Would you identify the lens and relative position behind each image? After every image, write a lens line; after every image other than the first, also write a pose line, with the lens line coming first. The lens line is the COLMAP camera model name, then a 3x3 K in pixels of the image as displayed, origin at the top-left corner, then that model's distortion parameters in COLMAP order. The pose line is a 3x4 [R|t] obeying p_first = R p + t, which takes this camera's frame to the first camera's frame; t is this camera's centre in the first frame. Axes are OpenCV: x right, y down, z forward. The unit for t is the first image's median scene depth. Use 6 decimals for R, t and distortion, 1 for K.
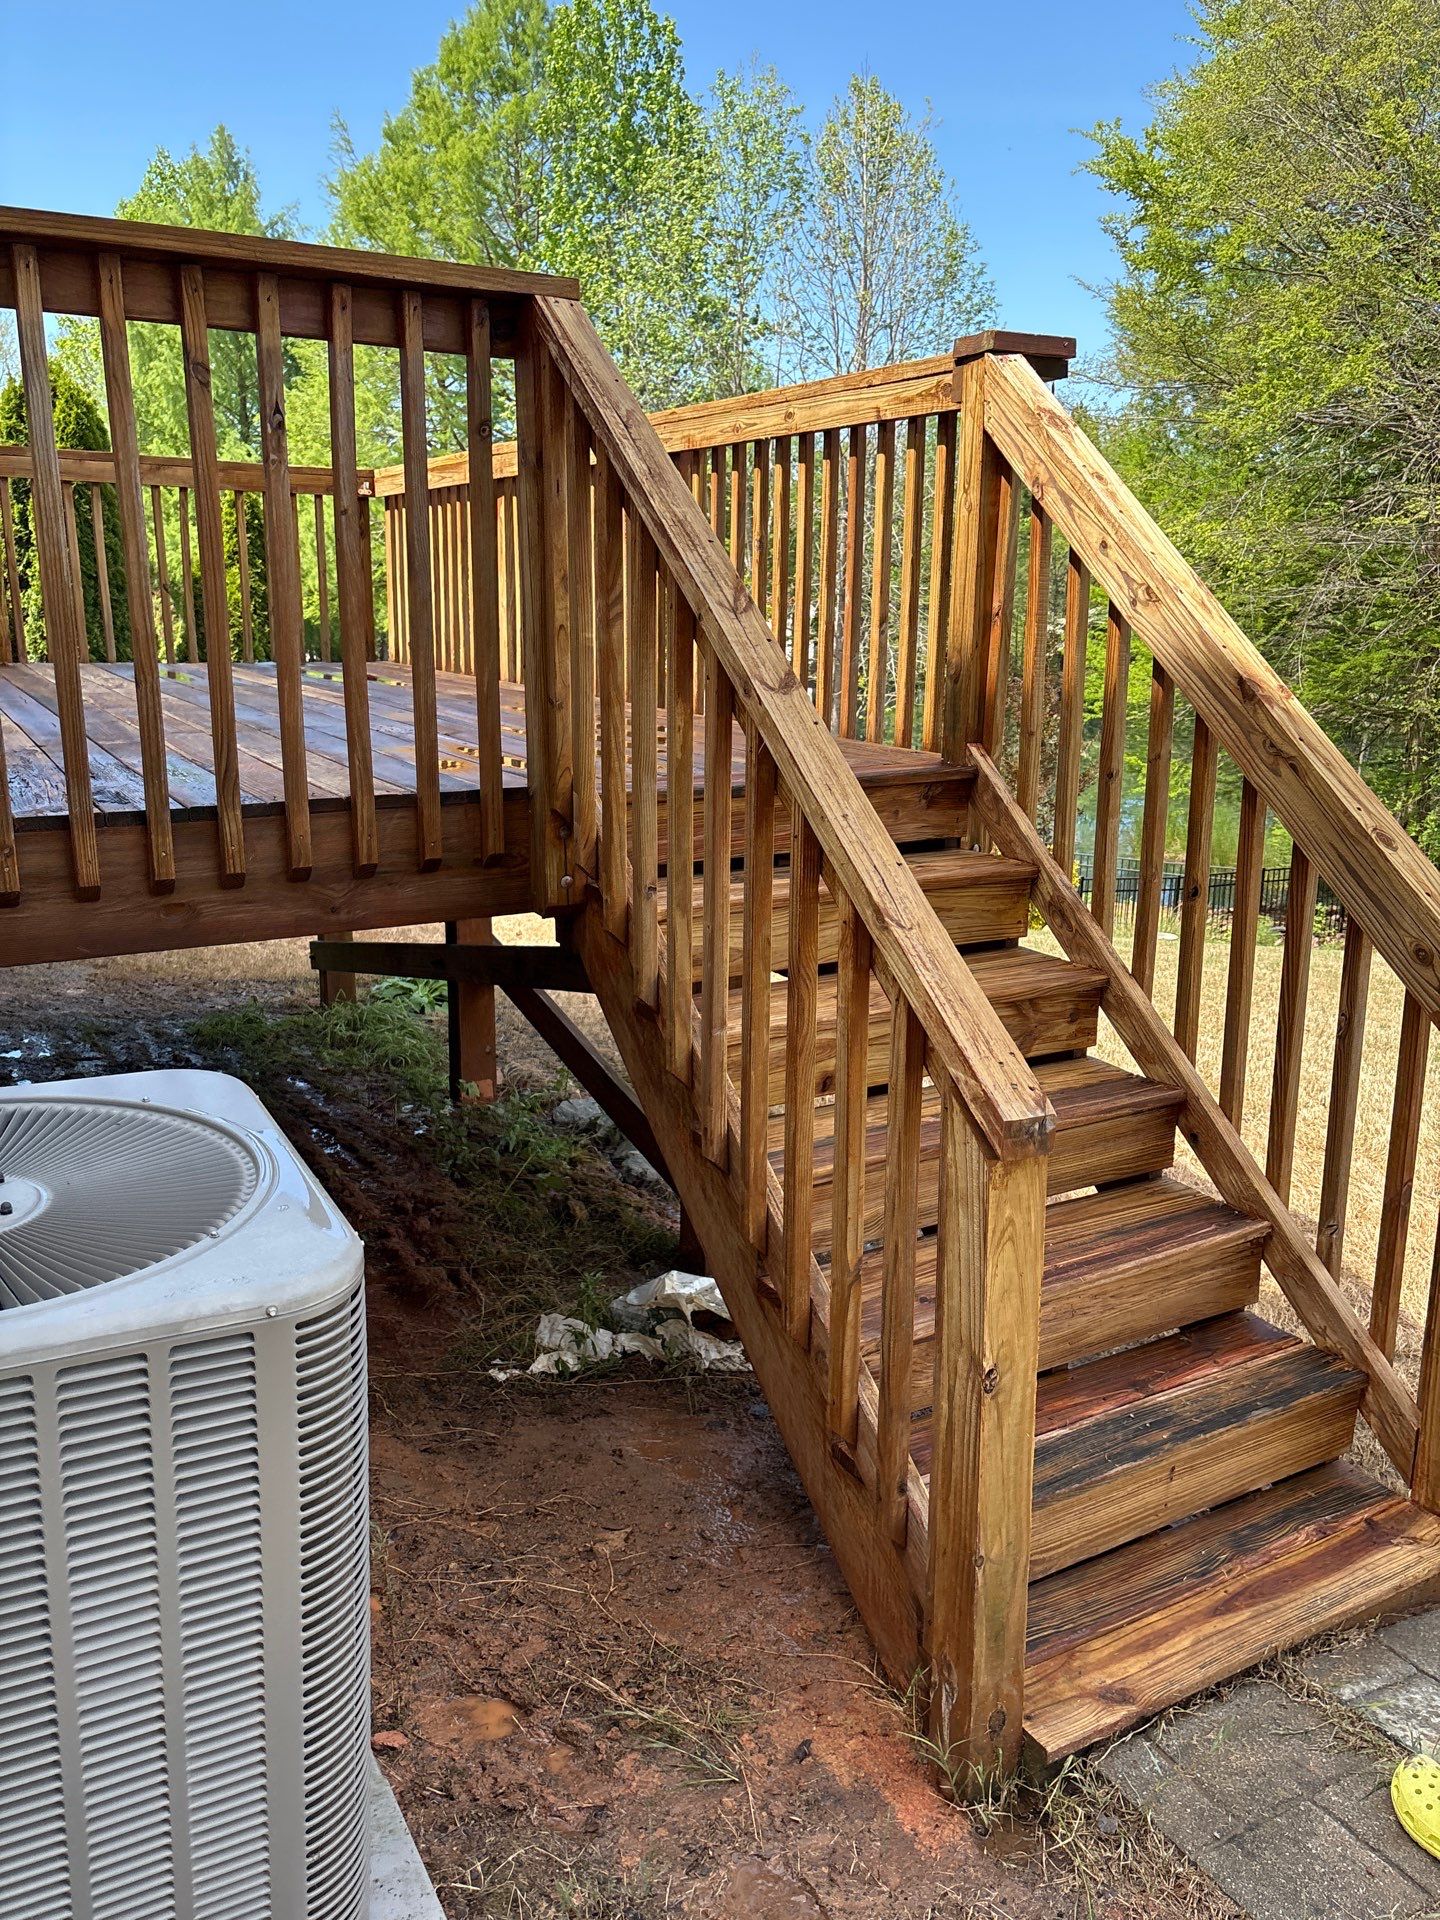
lens RADIAL K [[1462.1, 0, 723.1], [0, 1462.1, 957.5], [0, 0, 1]] dist [0.056463, -0.049216]
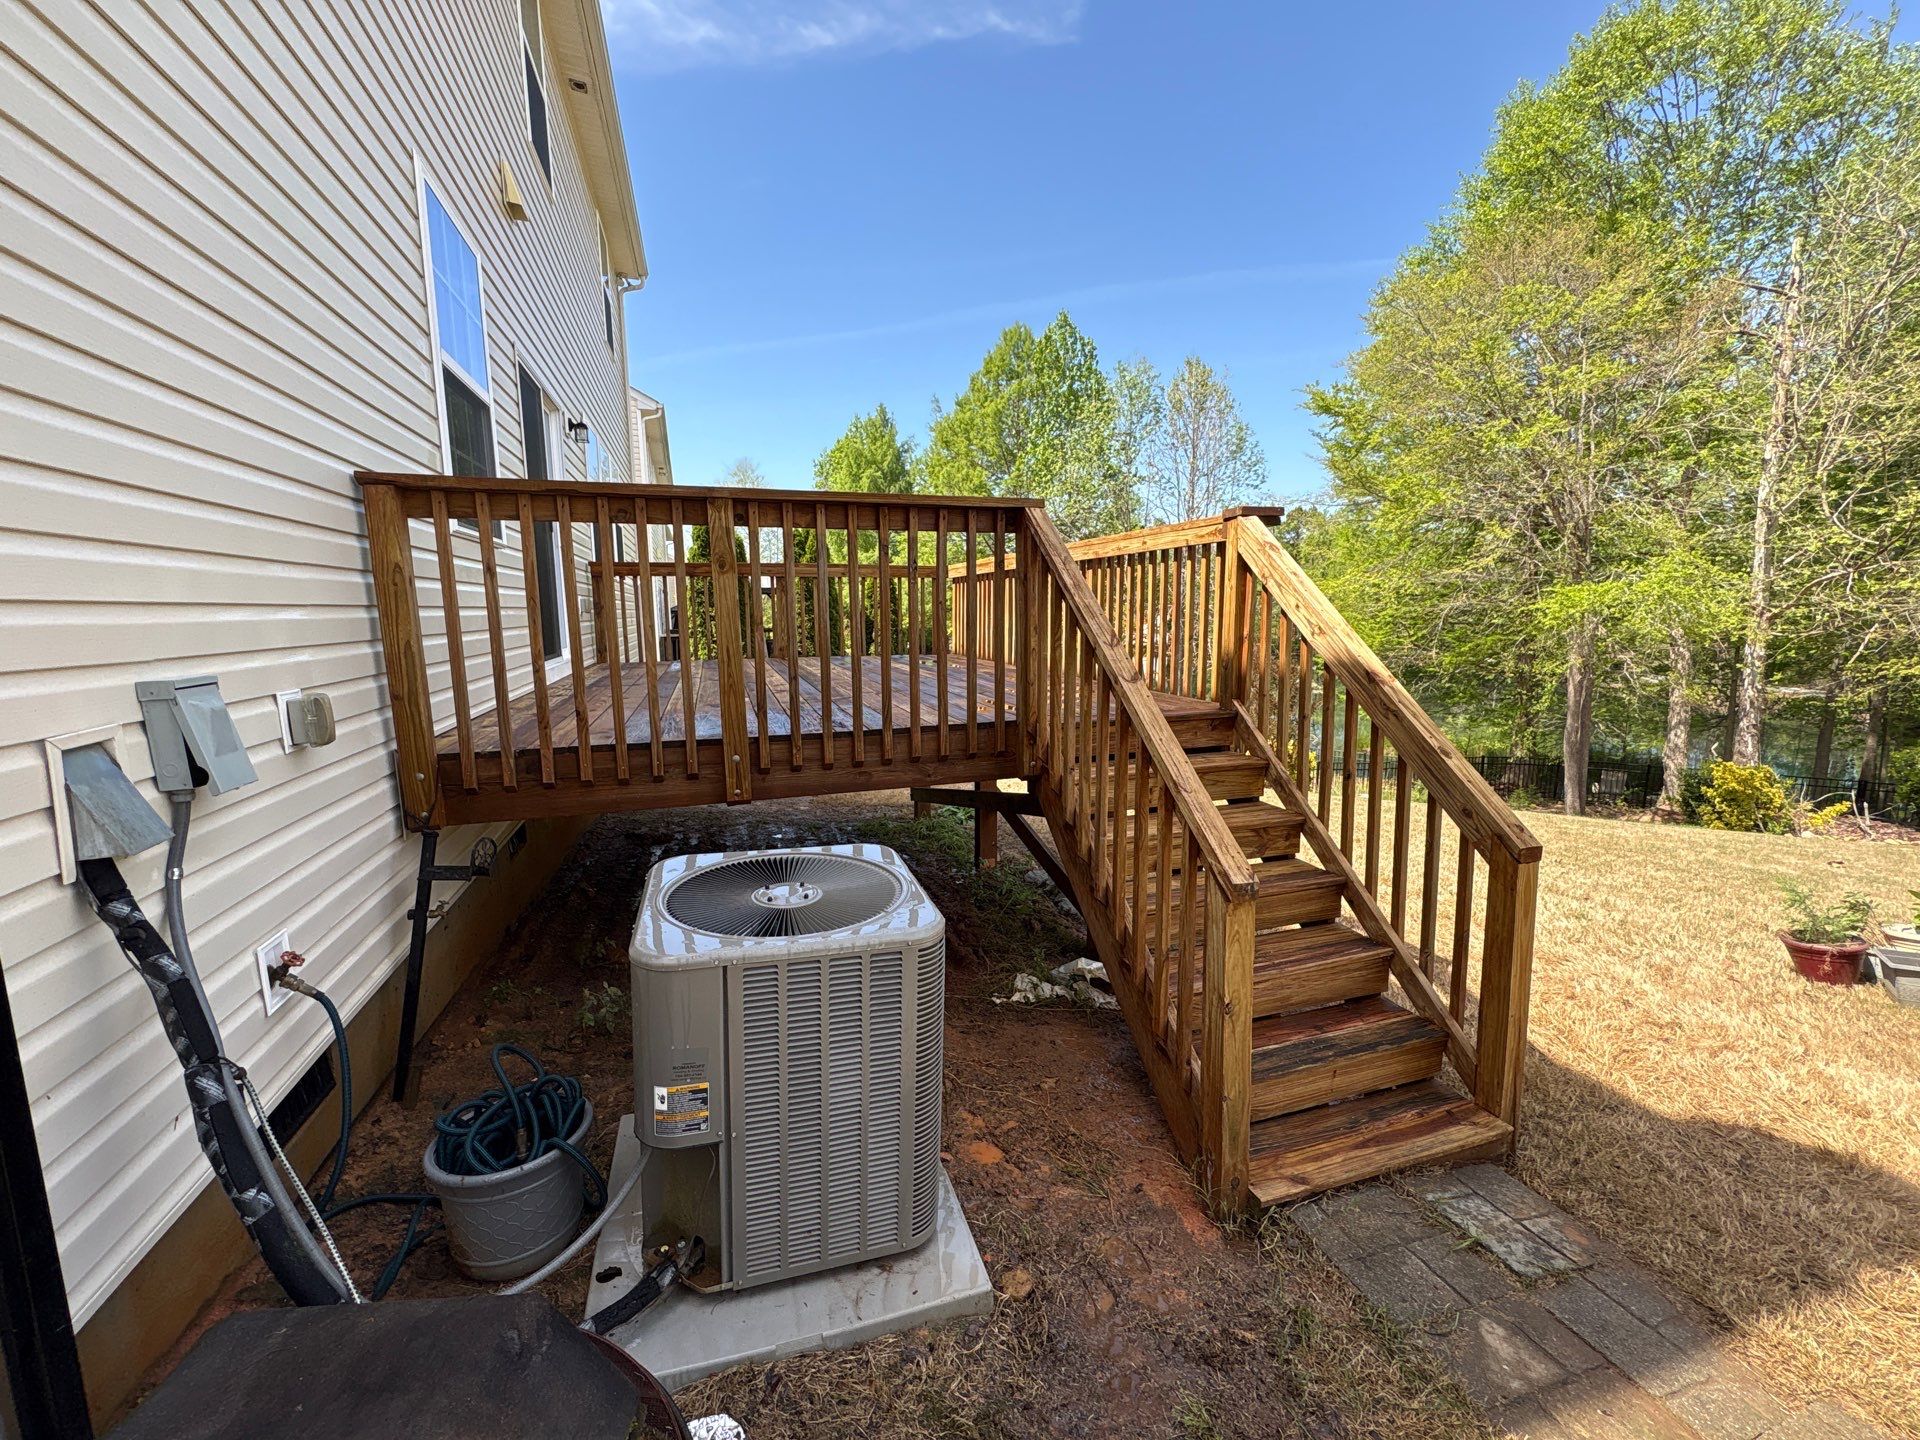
lens RADIAL K [[762.8, 0, 967.6], [0, 762.8, 711.5], [0, 0, 1]] dist [-0.005803, 0.000148]
pose [[0.981216, 0.008328, -0.192732, 0.014237], [-0.029908, 0.993555, -0.109335, -0.004064], [0.190579, 0.113046, 0.975141, -0.125791]]
